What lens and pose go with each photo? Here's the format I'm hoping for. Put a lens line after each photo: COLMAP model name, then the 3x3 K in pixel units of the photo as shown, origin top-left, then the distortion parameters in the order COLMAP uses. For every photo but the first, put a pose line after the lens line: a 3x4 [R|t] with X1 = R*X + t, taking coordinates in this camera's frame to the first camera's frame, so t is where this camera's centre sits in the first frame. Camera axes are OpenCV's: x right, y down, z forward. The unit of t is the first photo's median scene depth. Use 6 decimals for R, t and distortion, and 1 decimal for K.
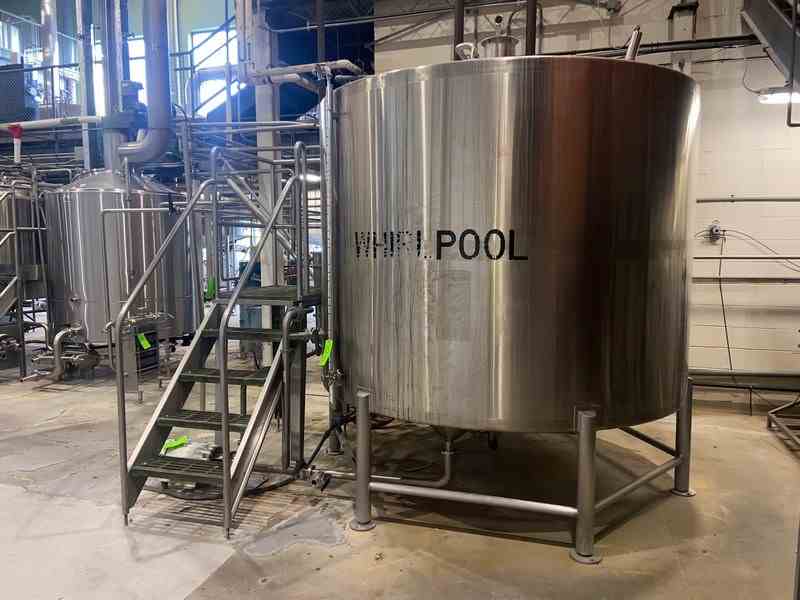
lens RADIAL K [[596.6, 0, 400.0], [0, 596.6, 300.0], [0, 0, 1]] dist [0.007394, 0.002178]
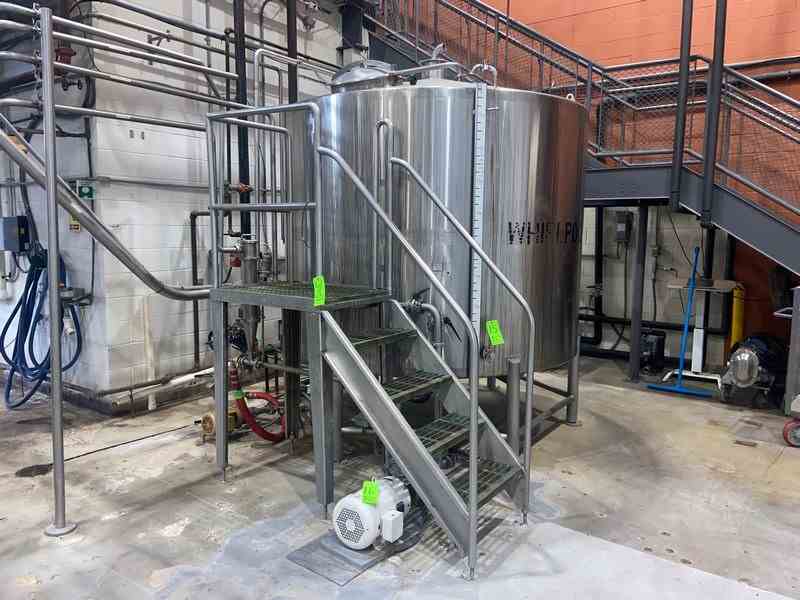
lens RADIAL K [[596.6, 0, 400.0], [0, 596.6, 300.0], [0, 0, 1]] dist [0.007394, 0.002178]
pose [[0.340057, -0.124702, 0.932100, -1.267980], [0.070405, 0.991763, 0.106999, -0.106440], [-0.937766, 0.029239, 0.346036, 0.835754]]
